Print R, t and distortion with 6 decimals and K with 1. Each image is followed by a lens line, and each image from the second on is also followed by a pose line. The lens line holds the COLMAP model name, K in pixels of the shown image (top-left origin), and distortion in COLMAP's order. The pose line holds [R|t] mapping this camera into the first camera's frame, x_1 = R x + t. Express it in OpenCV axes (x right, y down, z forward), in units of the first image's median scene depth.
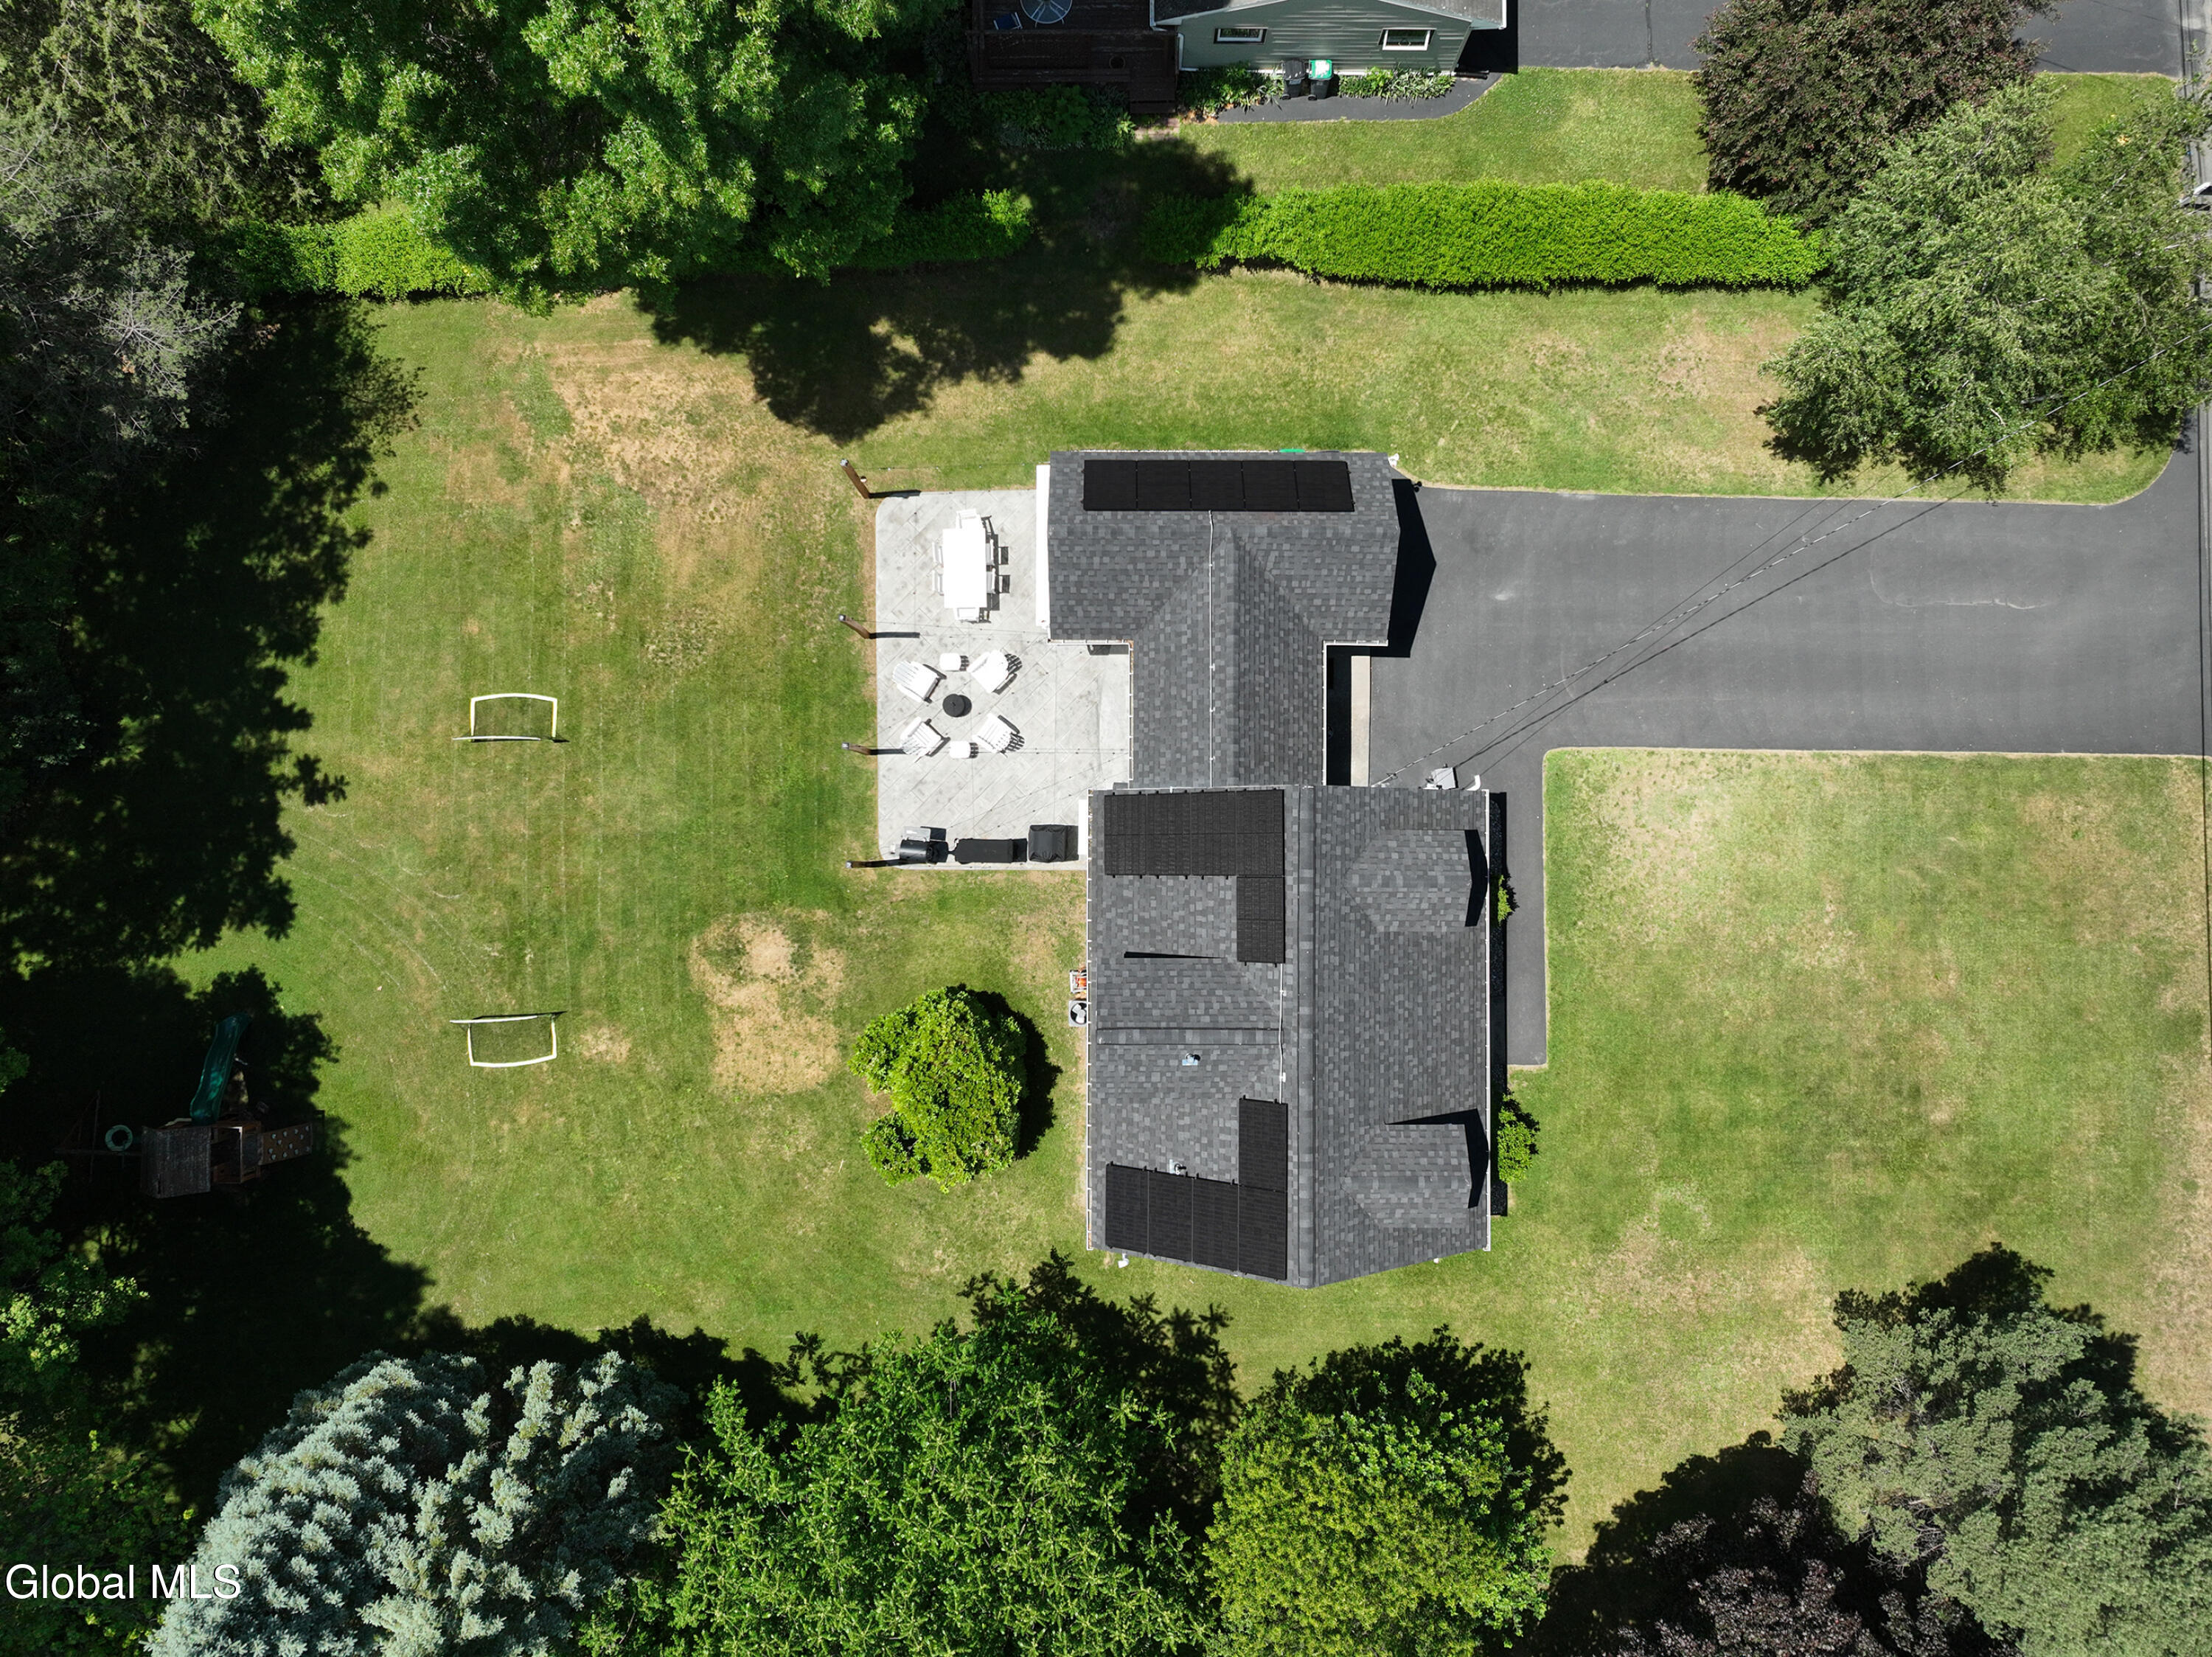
lens RADIAL K [[1638.2, 0, 1106.0], [0, 1638.2, 828.5], [0, 0, 1]] dist [0.008698, 0.009580]
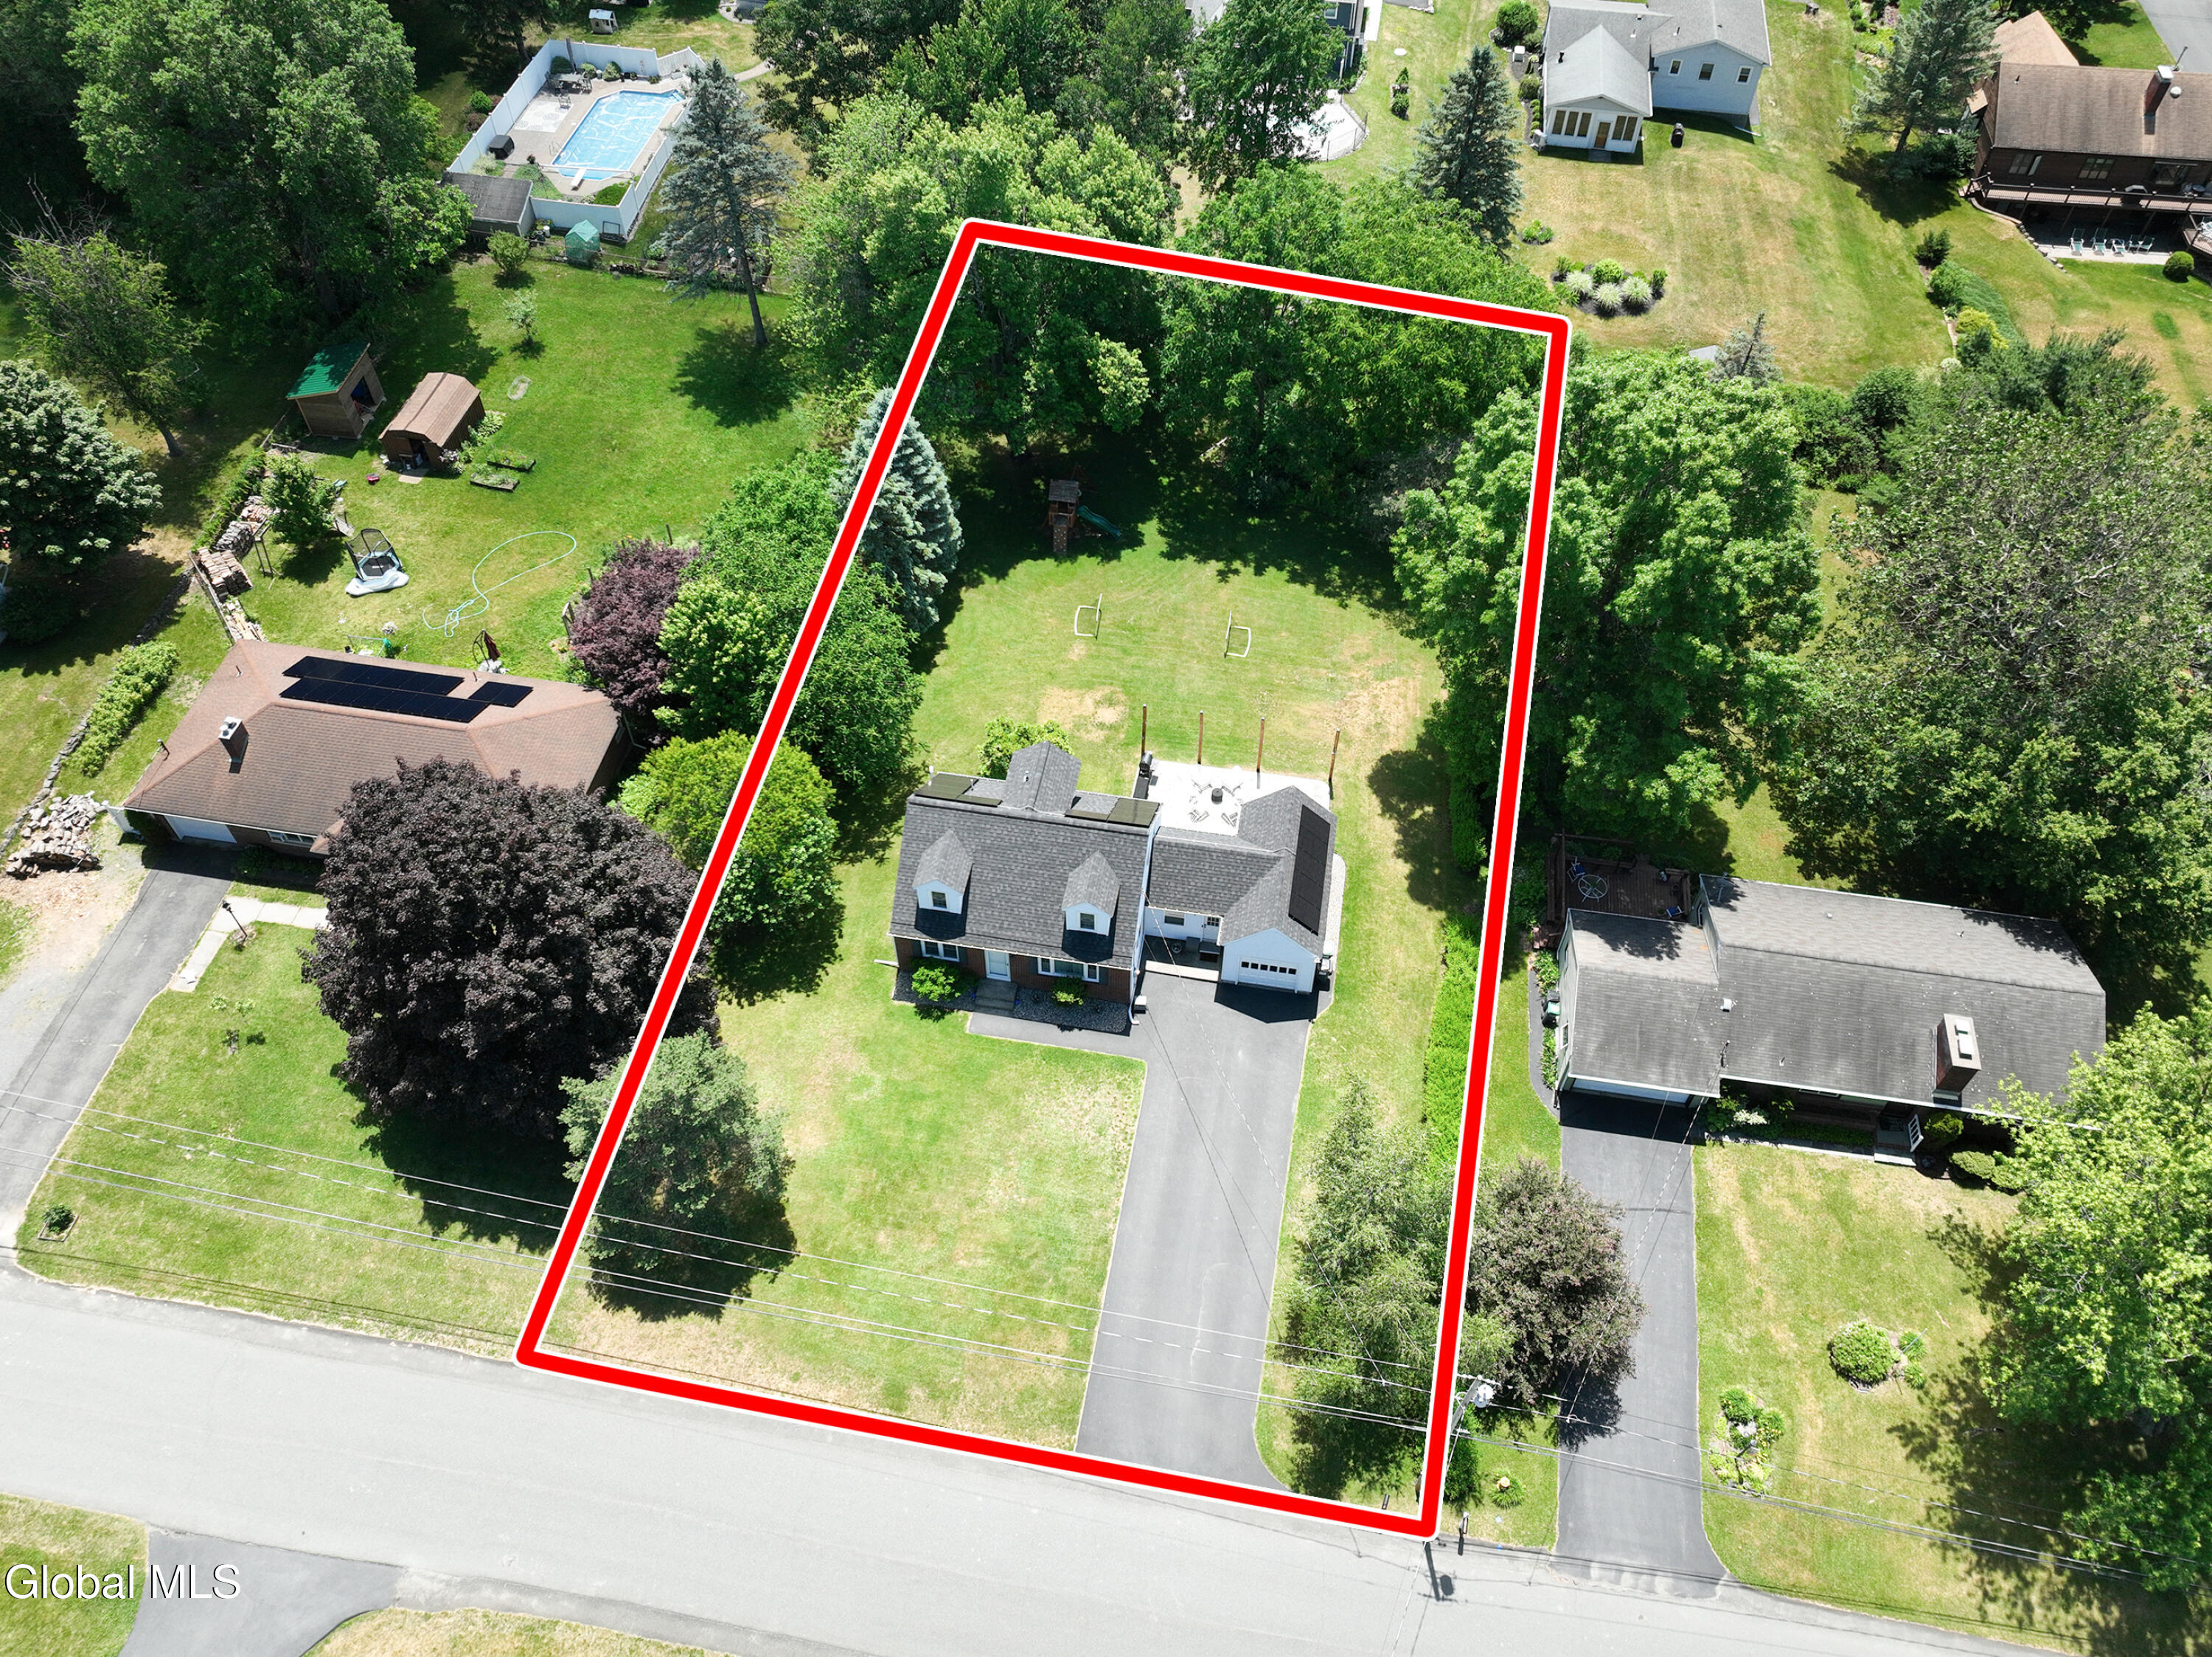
lens RADIAL K [[1638.2, 0, 1106.0], [0, 1638.2, 828.5], [0, 0, 1]] dist [0.008698, 0.009580]
pose [[-0.176071, 0.778802, -0.602052, 1.078120], [-0.984152, -0.126190, 0.124579, -0.179591], [0.021049, 0.614445, 0.788679, -0.469255]]
